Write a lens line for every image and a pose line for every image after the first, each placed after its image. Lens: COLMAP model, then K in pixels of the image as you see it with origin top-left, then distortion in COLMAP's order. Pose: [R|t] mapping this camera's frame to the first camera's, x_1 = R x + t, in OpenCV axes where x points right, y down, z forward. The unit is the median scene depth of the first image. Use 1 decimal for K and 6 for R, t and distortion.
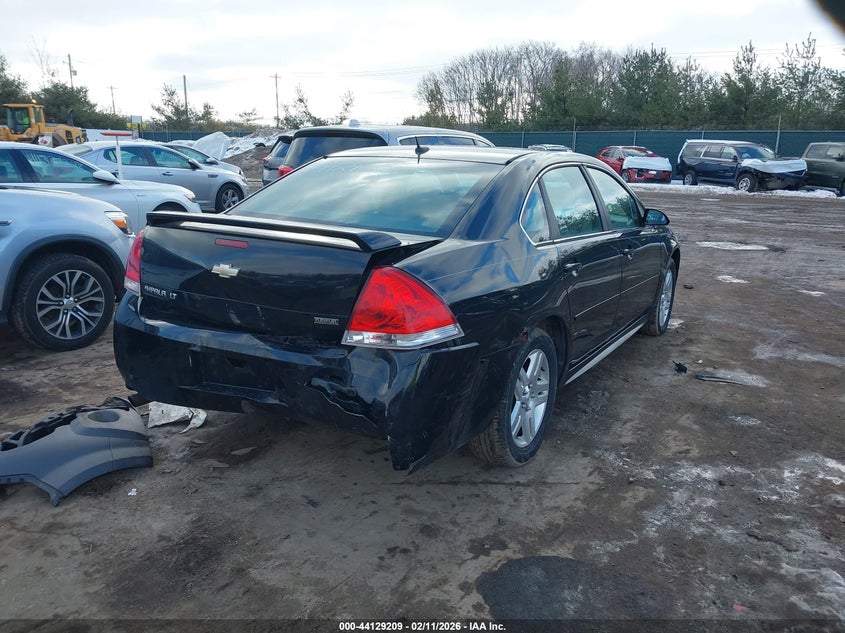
lens RADIAL K [[662.3, 0, 418.9], [0, 662.3, 316.2], [0, 0, 1]] dist [0.002486, -0.002971]
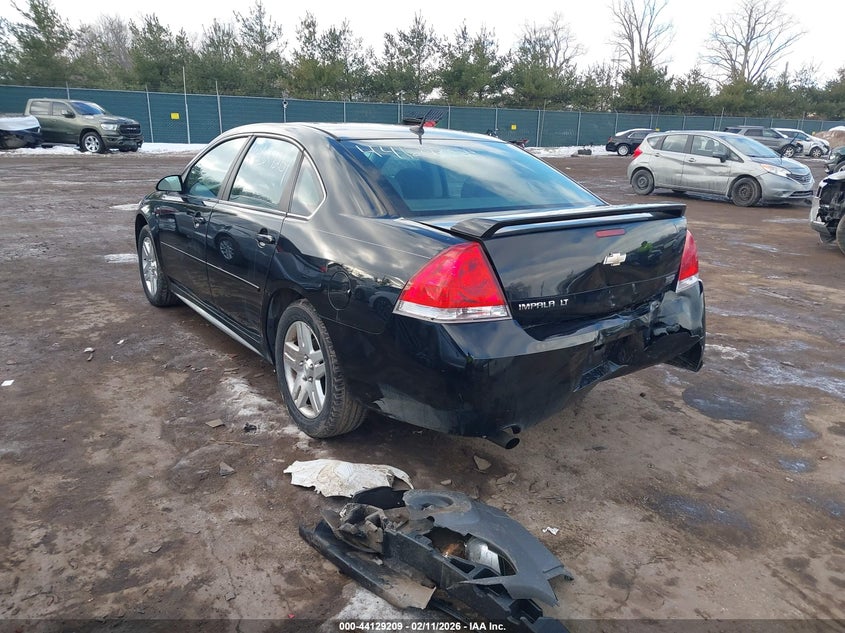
lens RADIAL K [[662.3, 0, 418.9], [0, 662.3, 316.2], [0, 0, 1]] dist [0.002486, -0.002971]
pose [[0.394312, -0.265439, 0.879807, -1.263249], [0.205954, 0.958549, 0.196891, -0.234450], [-0.895601, 0.103563, 0.432635, 0.773572]]
